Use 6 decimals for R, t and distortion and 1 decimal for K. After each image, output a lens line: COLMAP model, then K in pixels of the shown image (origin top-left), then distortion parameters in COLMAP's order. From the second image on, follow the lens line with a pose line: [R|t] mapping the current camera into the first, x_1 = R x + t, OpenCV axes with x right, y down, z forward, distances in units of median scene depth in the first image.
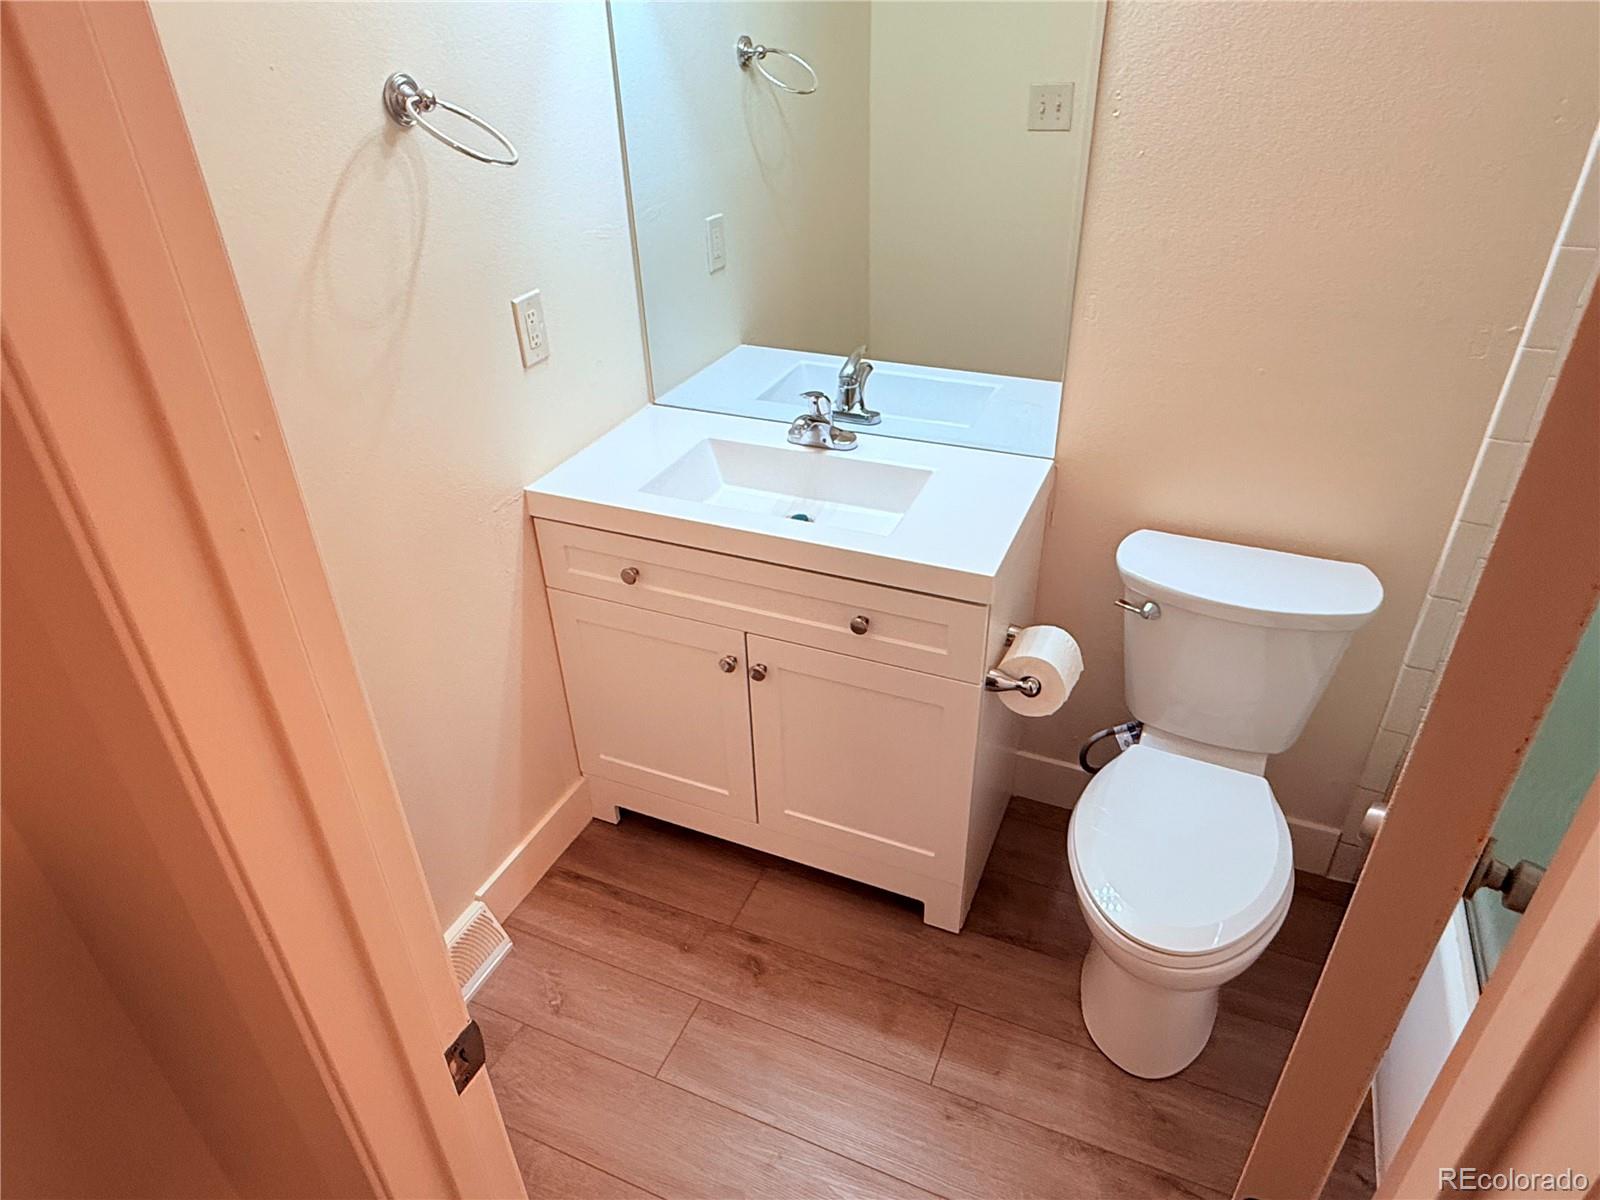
lens RADIAL K [[974.6, 0, 800.0], [0, 974.6, 600.0], [0, 0, 1]] dist [0.002165, -0.002662]
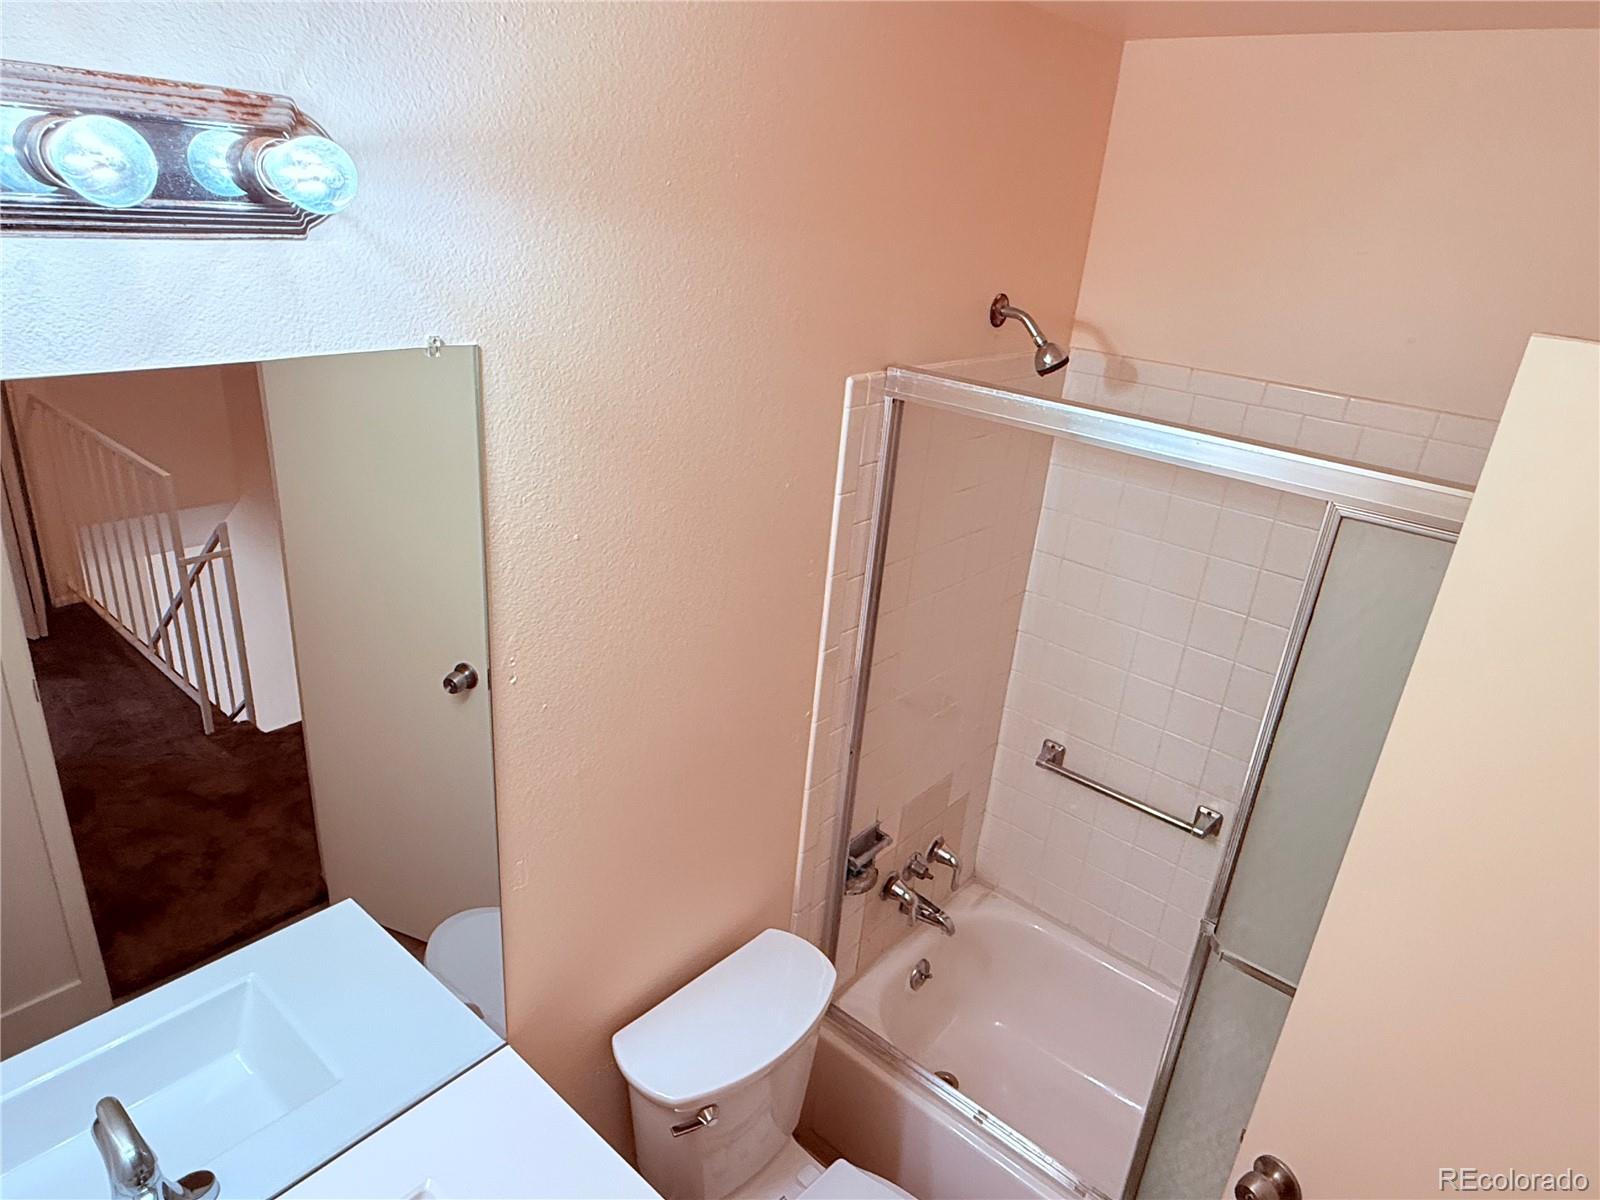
lens RADIAL K [[1000.4, 0, 801.0], [0, 1000.4, 603.1], [0, 0, 1]] dist [-0.003743, 0.001038]
pose [[0.292178, -0.330551, 0.897423, -0.262552], [0.421917, 0.886668, 0.189224, -0.495743], [-0.858264, 0.323351, 0.398530, 0.363938]]
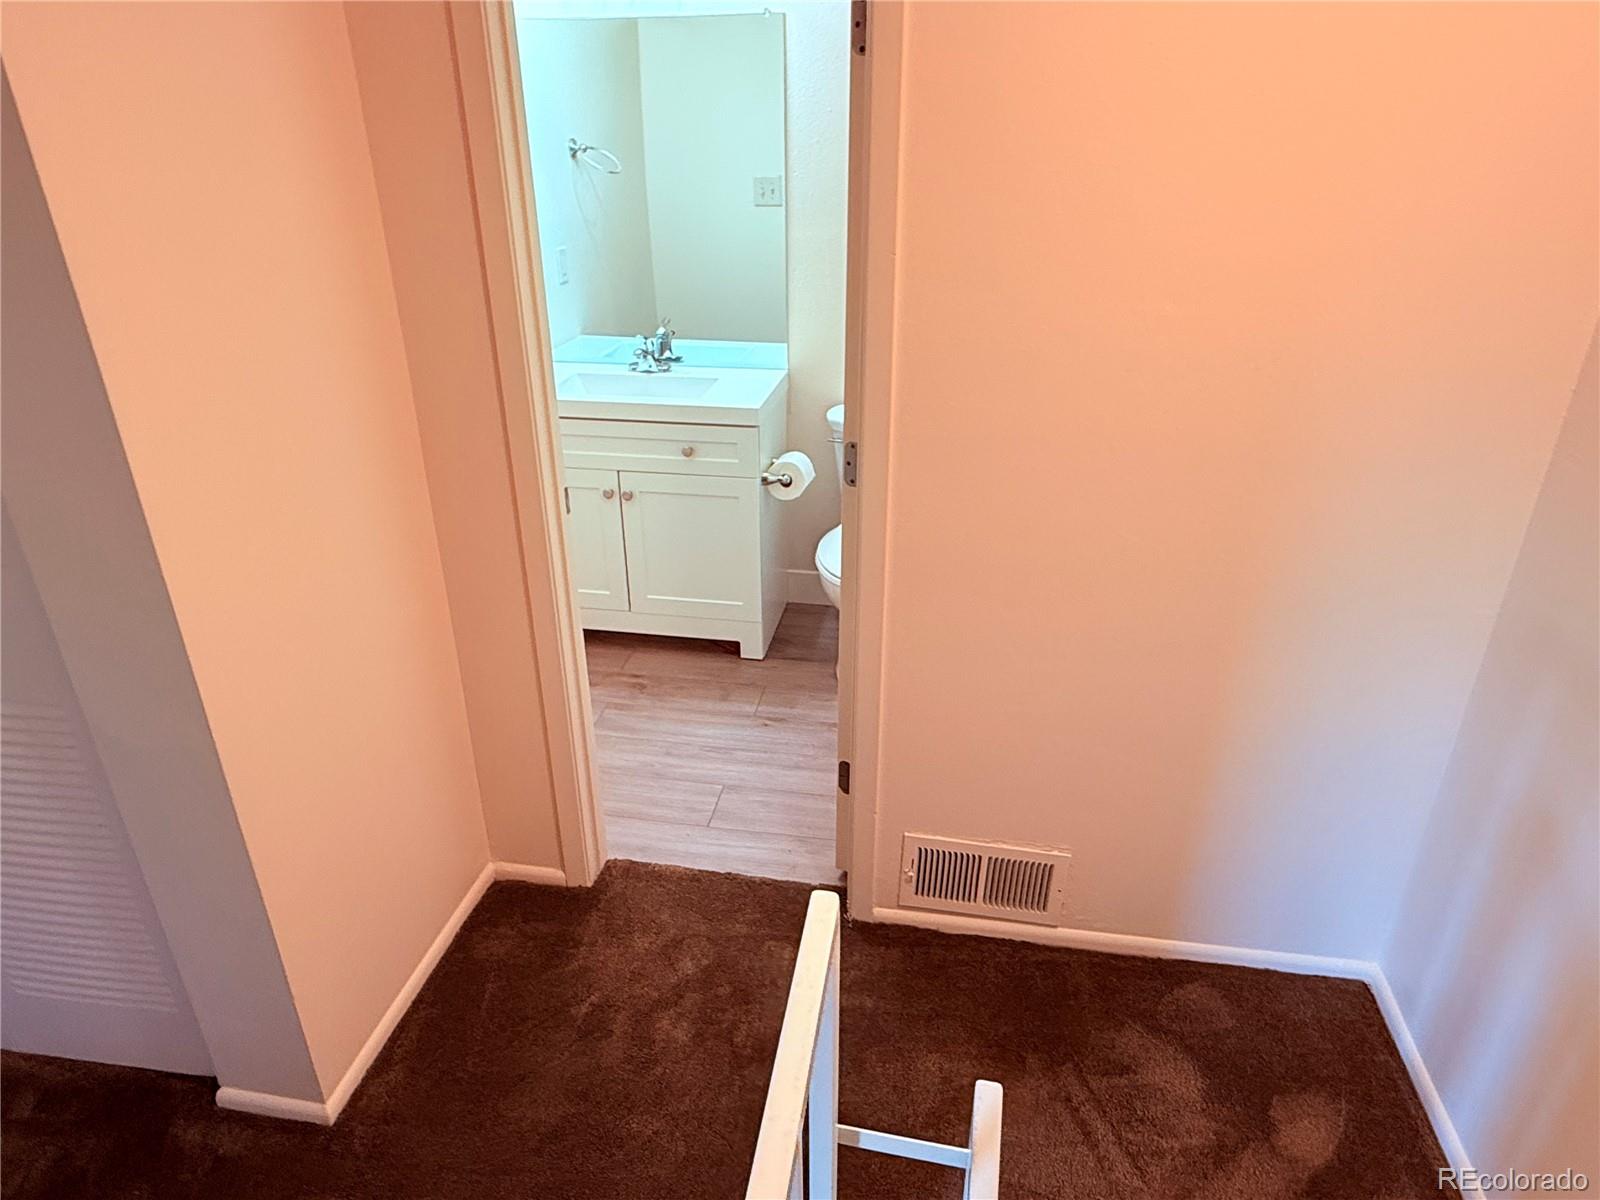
lens RADIAL K [[982.7, 0, 792.9], [0, 982.7, 595.0], [0, 0, 1]] dist [-0.001678, -0.000312]
pose [[0.971136, -0.082644, 0.223752, -0.150305], [0.107417, 0.989082, -0.100890, 0.420233], [-0.212971, 0.122012, 0.969410, -0.631735]]
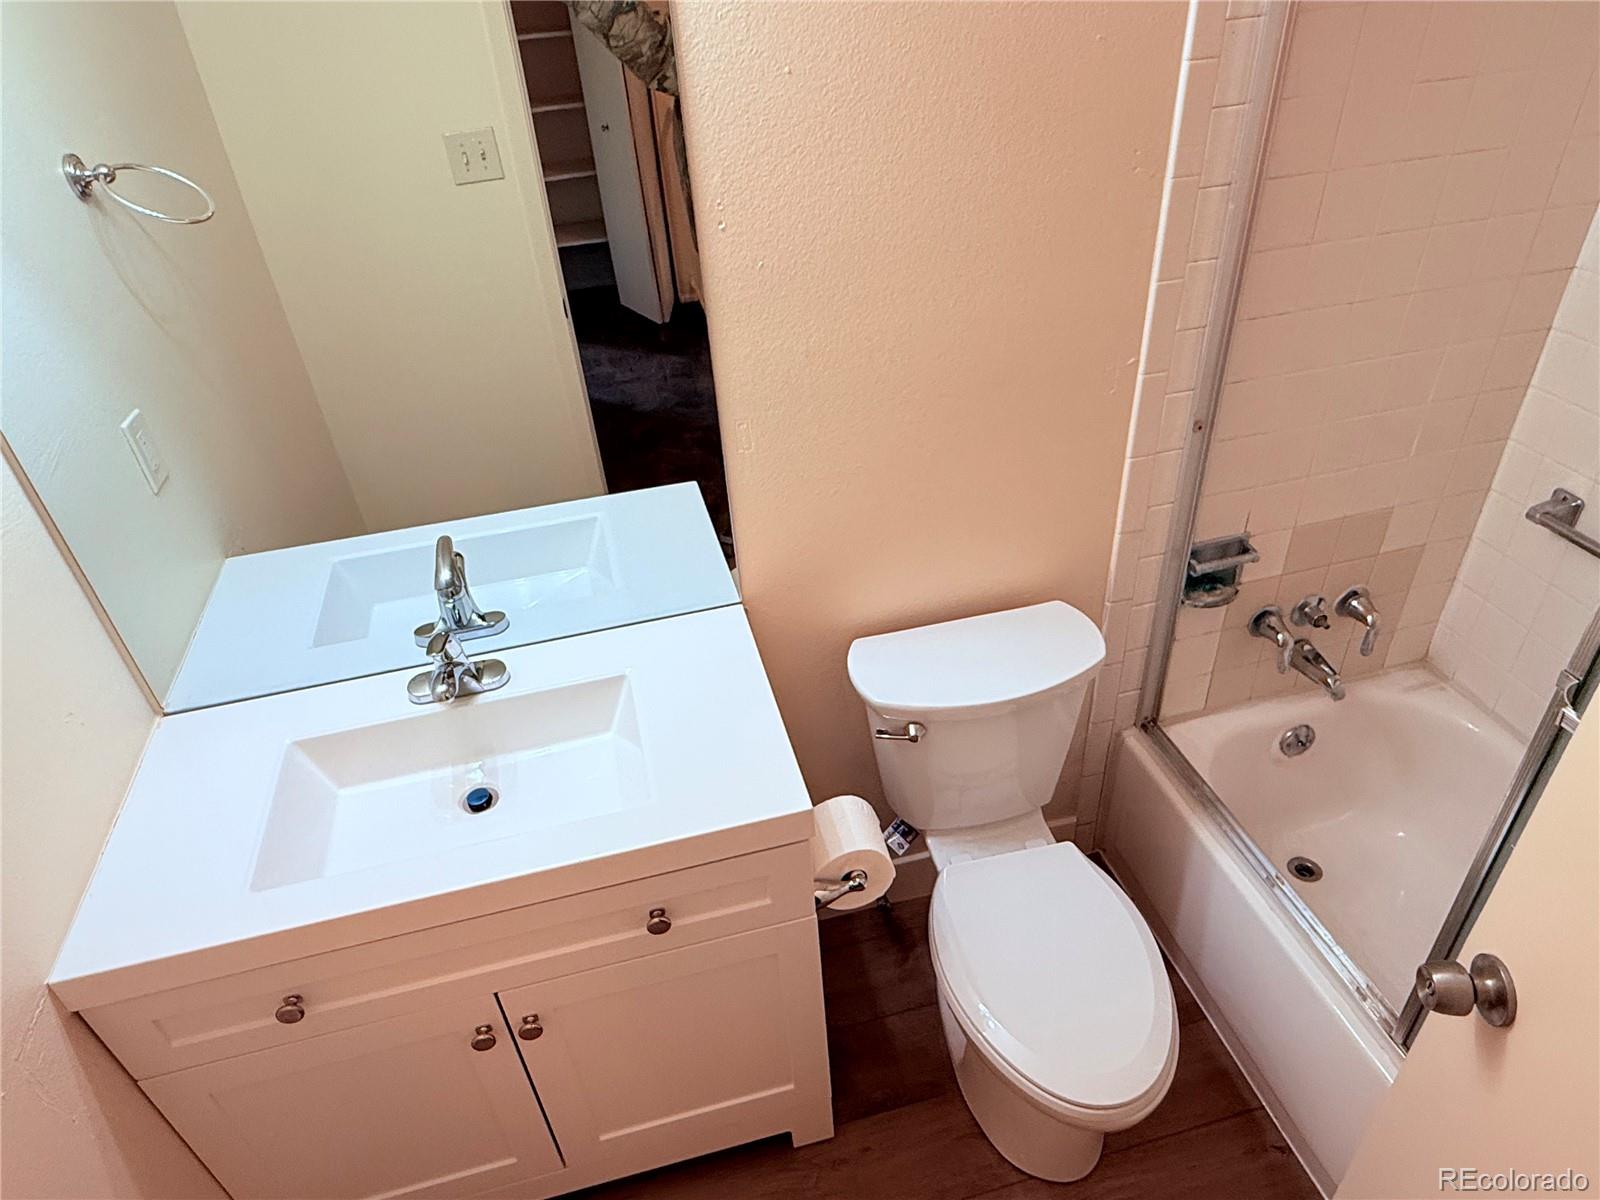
lens RADIAL K [[982.7, 0, 792.9], [0, 982.7, 595.0], [0, 0, 1]] dist [-0.001678, -0.000312]
pose [[0.796163, -0.369692, 0.479012, -0.112855], [0.357967, 0.926028, 0.119715, -0.234239], [-0.487836, 0.076158, 0.869607, 0.223369]]
